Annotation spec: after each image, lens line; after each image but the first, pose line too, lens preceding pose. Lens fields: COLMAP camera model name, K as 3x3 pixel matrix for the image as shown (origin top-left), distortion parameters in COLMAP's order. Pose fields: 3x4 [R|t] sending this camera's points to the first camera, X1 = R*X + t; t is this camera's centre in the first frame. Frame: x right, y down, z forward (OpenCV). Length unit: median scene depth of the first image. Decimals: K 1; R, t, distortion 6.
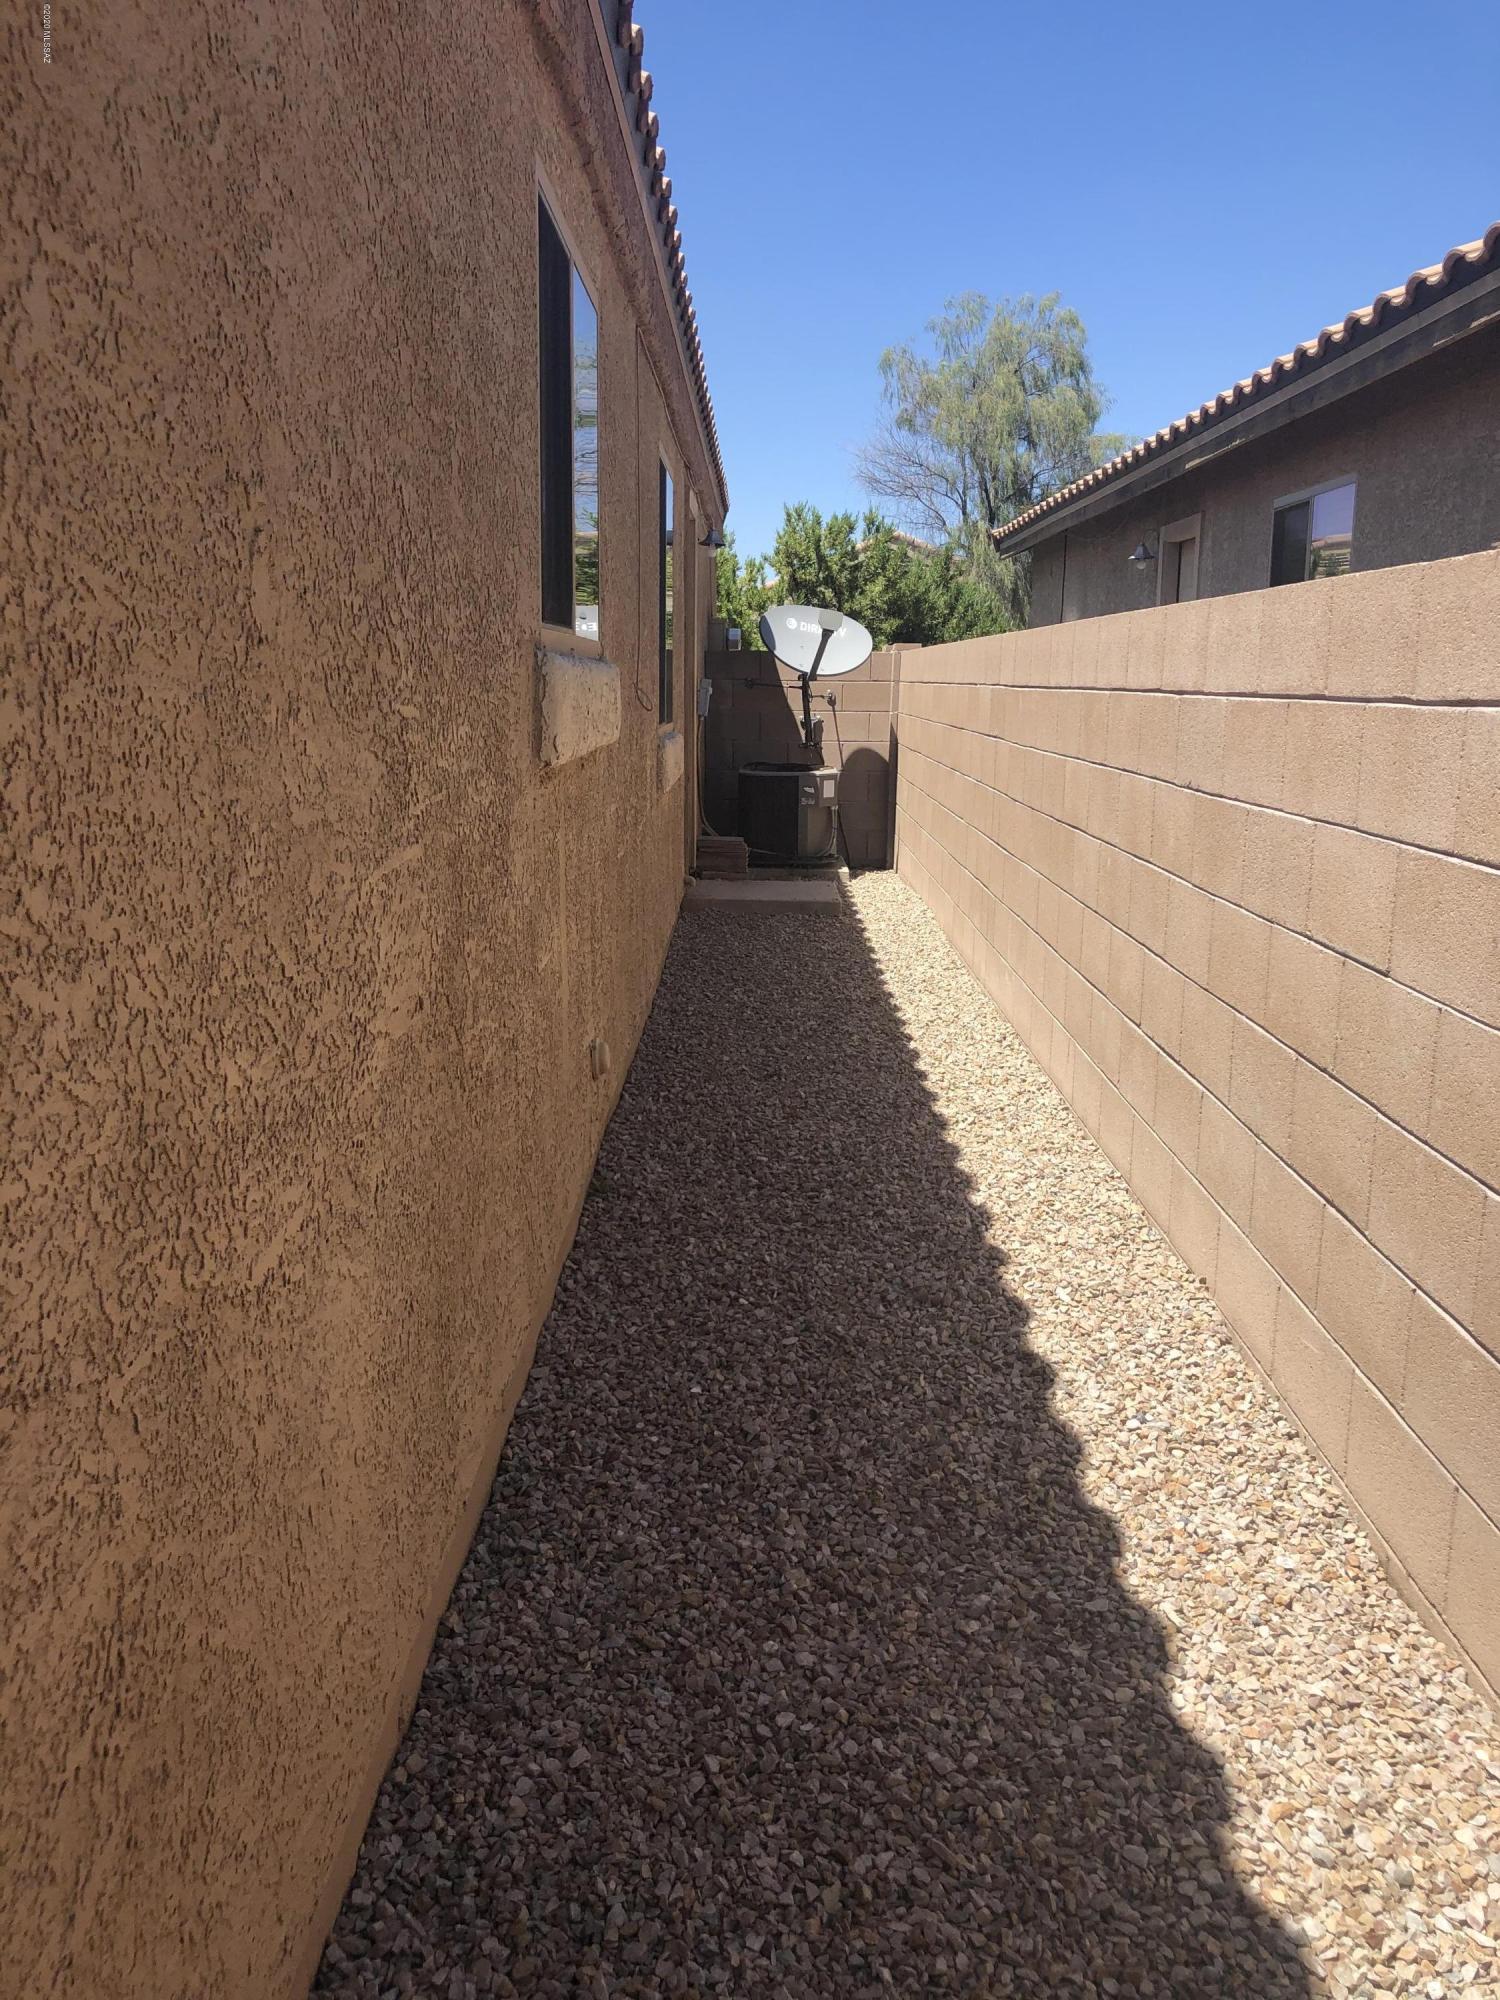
lens RADIAL K [[1642.3, 0, 750.0], [0, 1642.3, 1000.0], [0, 0, 1]] dist [0.012543, -0.011316]
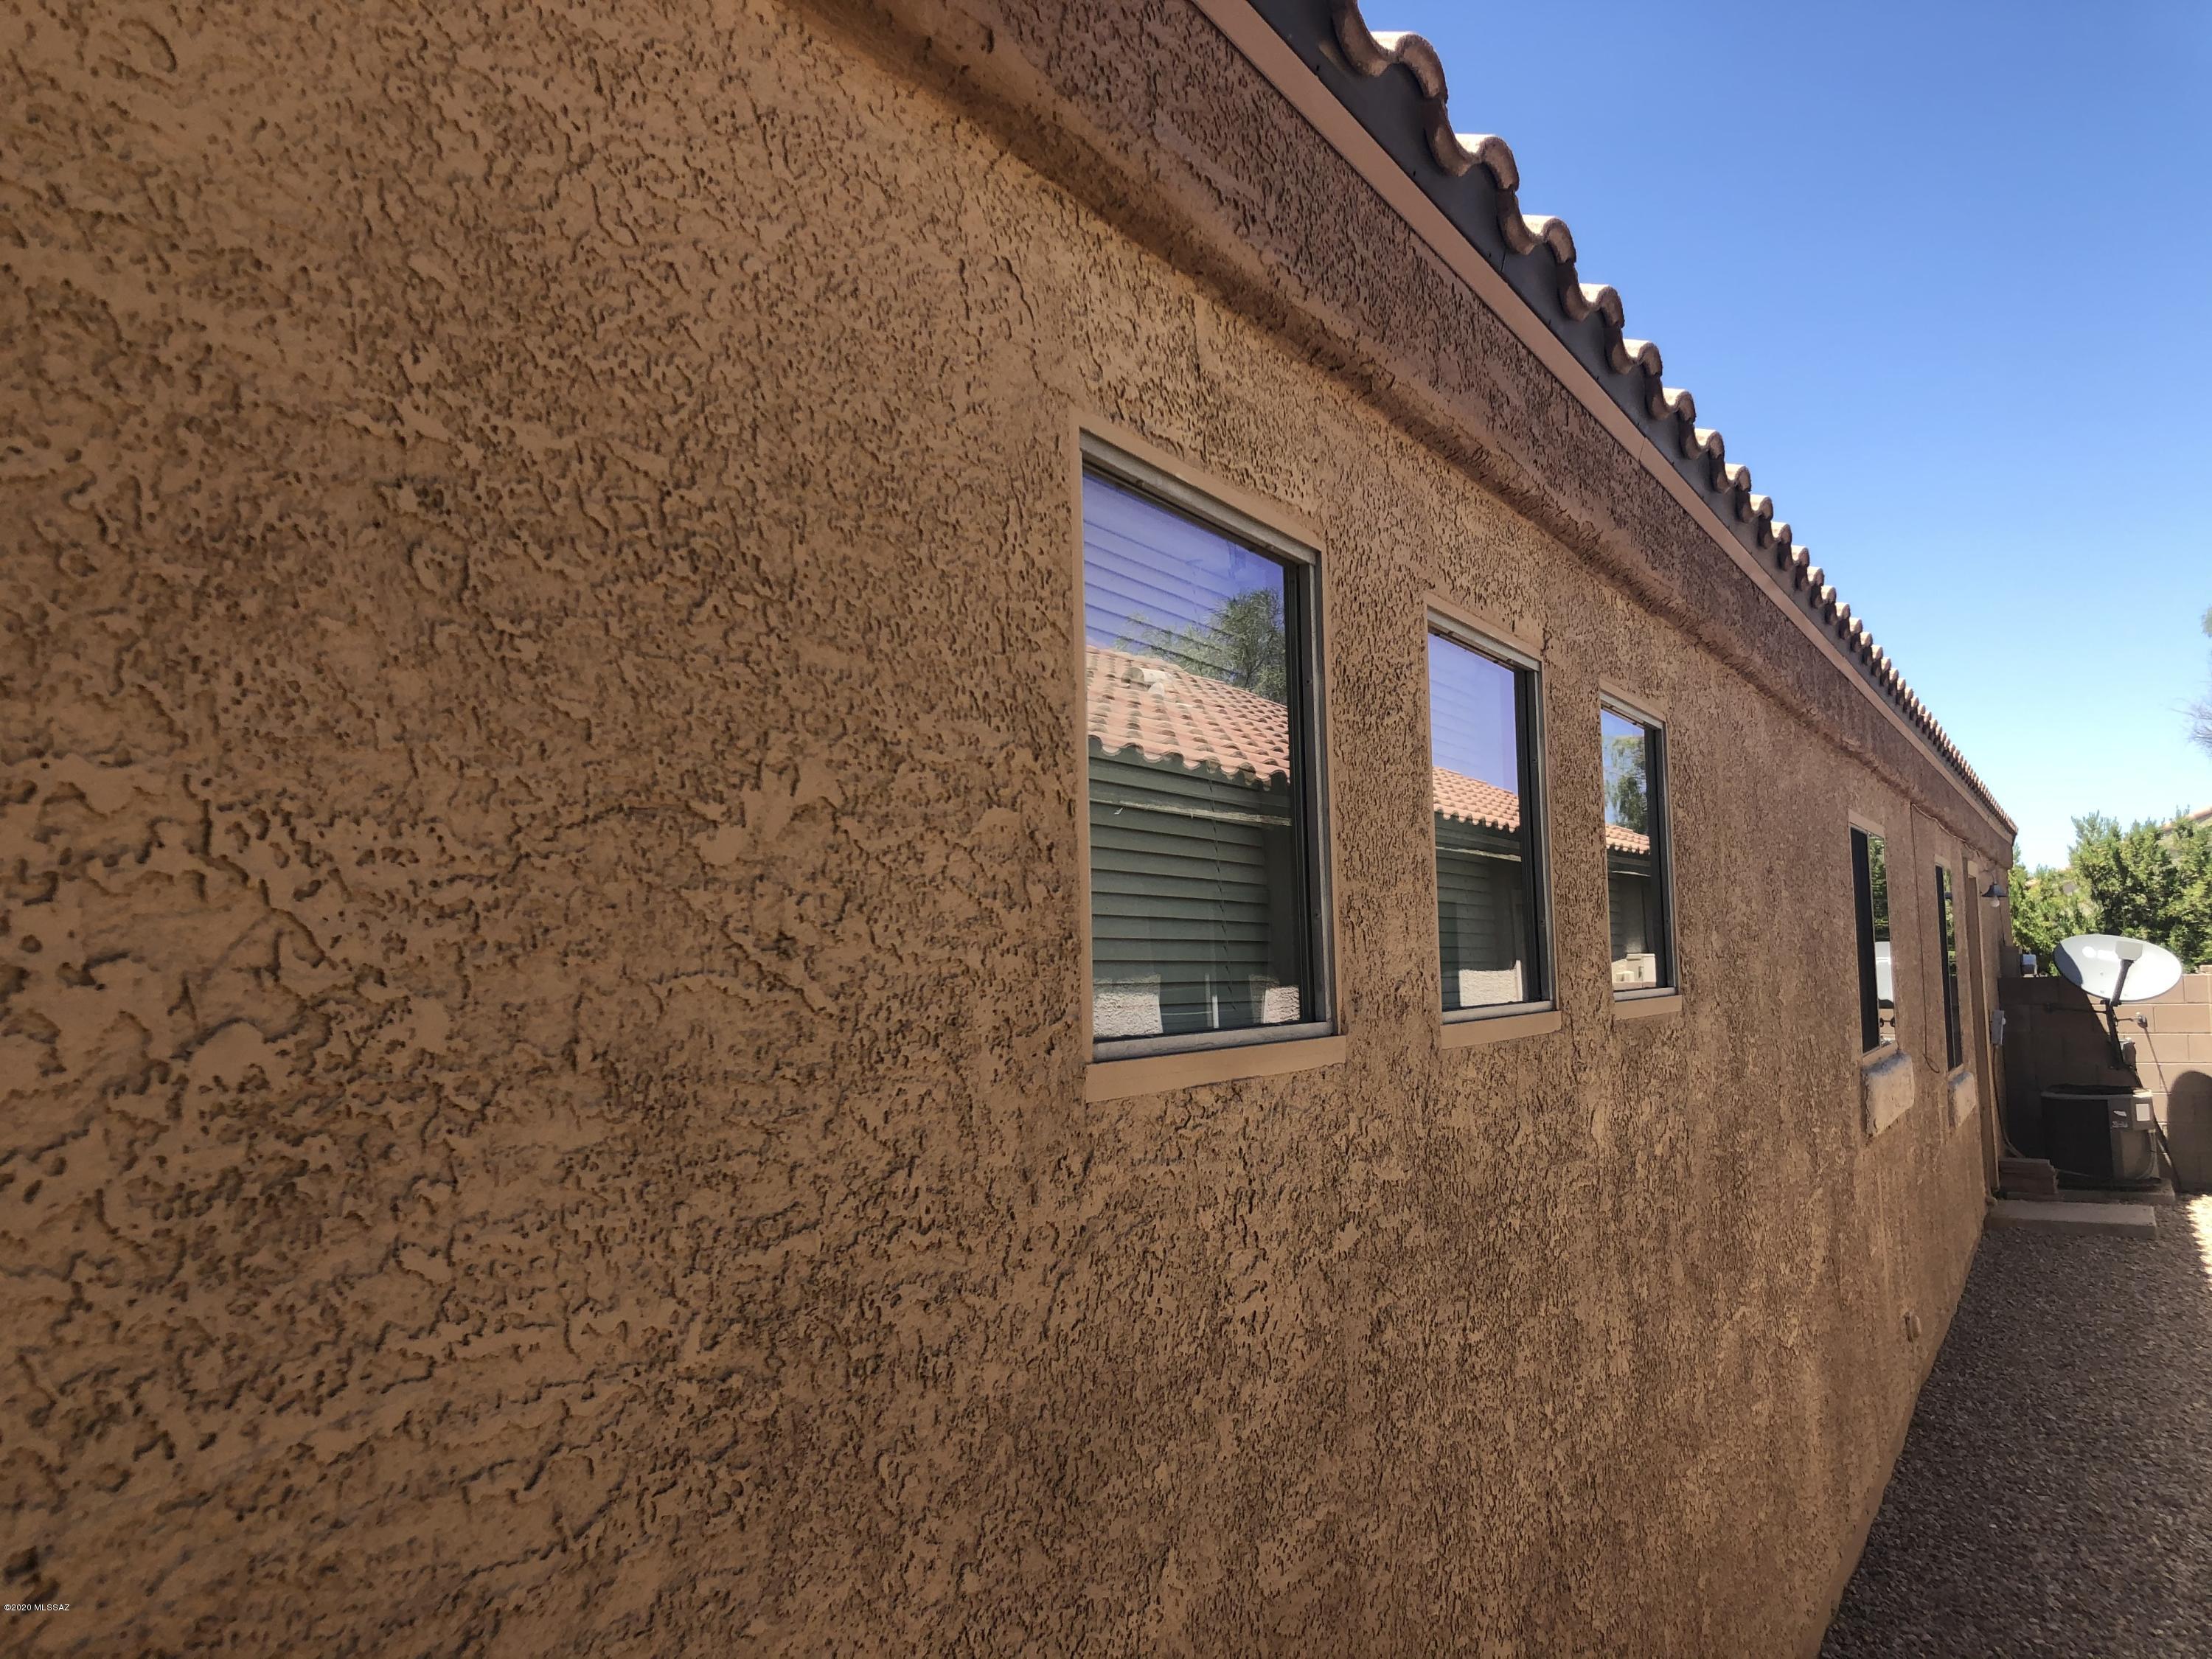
lens RADIAL K [[1816.3, 0, 1110.5], [0, 1816.3, 817.4], [0, 0, 1]] dist [0.012543, -0.011316]
pose [[0.881552, -0.078548, -0.465507, 0.059372], [-0.050548, 0.964687, -0.258504, 0.046652], [0.469373, 0.251415, 0.846451, -0.716832]]
